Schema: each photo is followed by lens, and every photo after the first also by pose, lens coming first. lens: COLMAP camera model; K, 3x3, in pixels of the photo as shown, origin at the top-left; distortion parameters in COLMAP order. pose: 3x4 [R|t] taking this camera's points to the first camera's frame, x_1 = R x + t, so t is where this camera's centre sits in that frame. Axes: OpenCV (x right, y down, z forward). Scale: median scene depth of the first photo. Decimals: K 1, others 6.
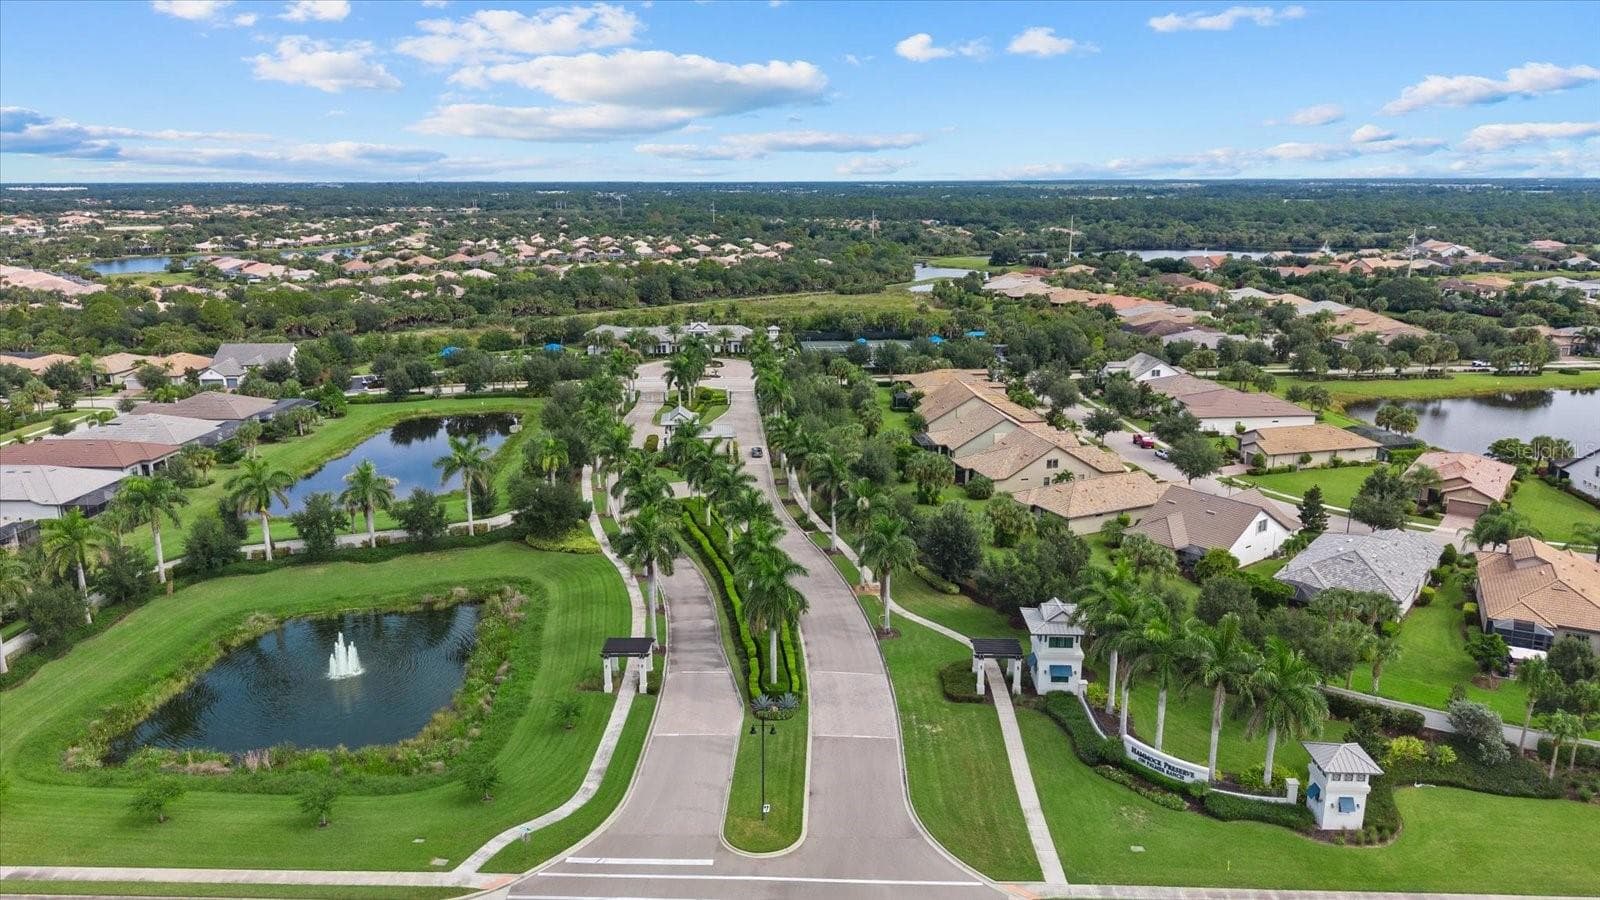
lens RADIAL K [[1110.1, 0, 800.0], [0, 1110.1, 450.0], [0, 0, 1]] dist [0.004703, 0.000153]
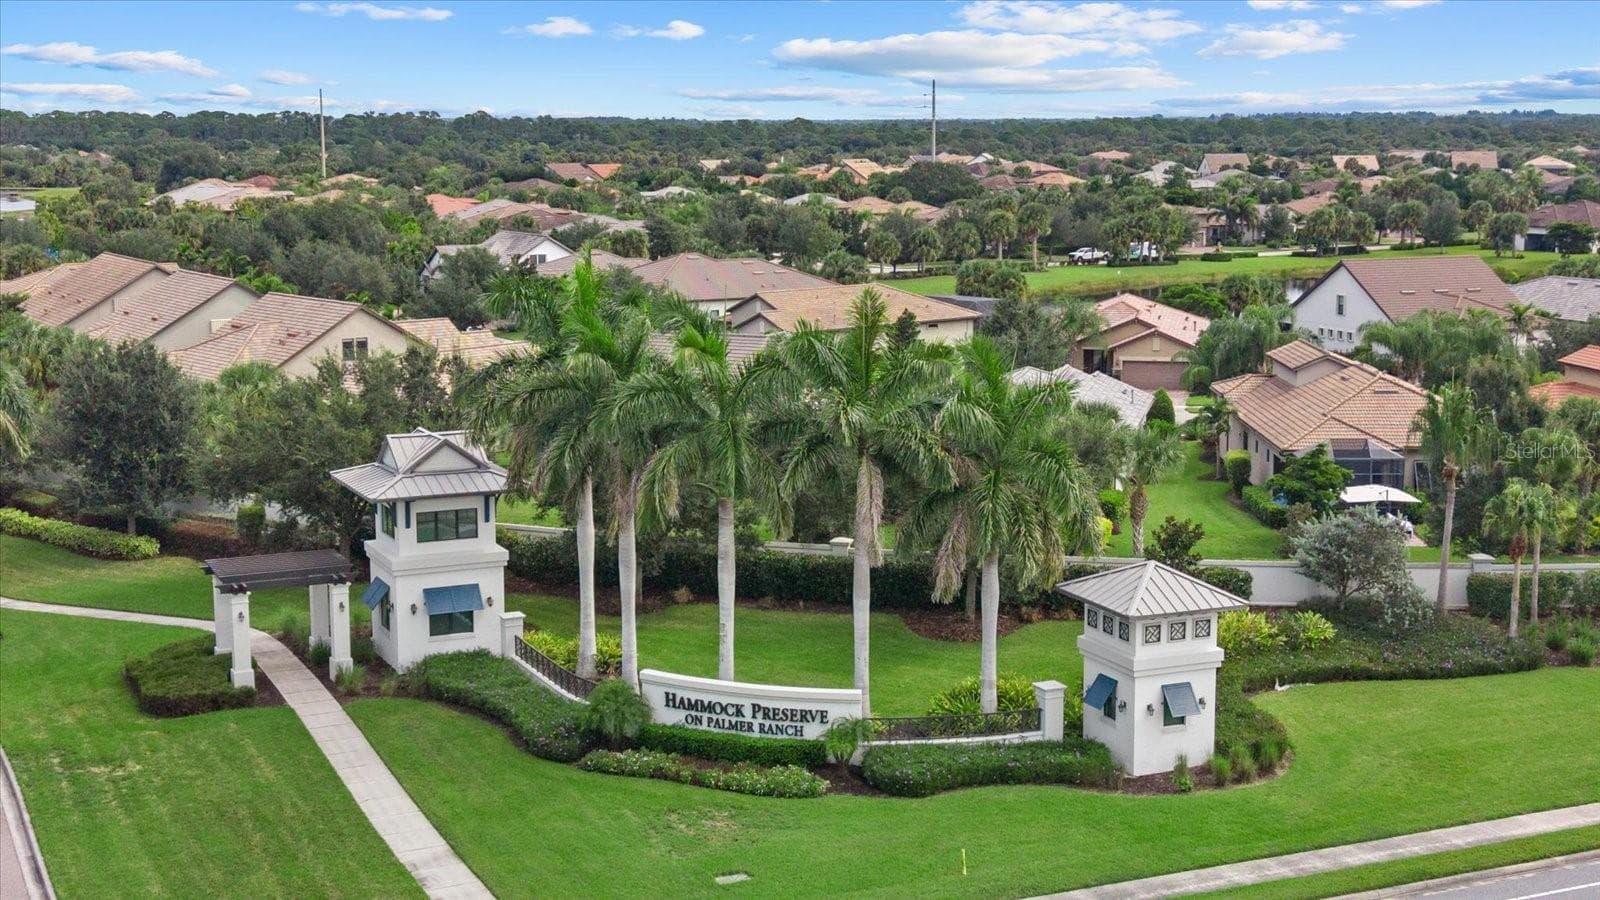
lens RADIAL K [[2080.4, 0, 800.0], [0, 2080.4, 450.0], [0, 0, 1]] dist [0.166934, -0.485378]
pose [[0.894733, -0.063260, 0.442098, 0.028006], [0.119747, 0.987651, -0.101024, 0.267356], [-0.430248, 0.143329, 0.891259, 0.331552]]
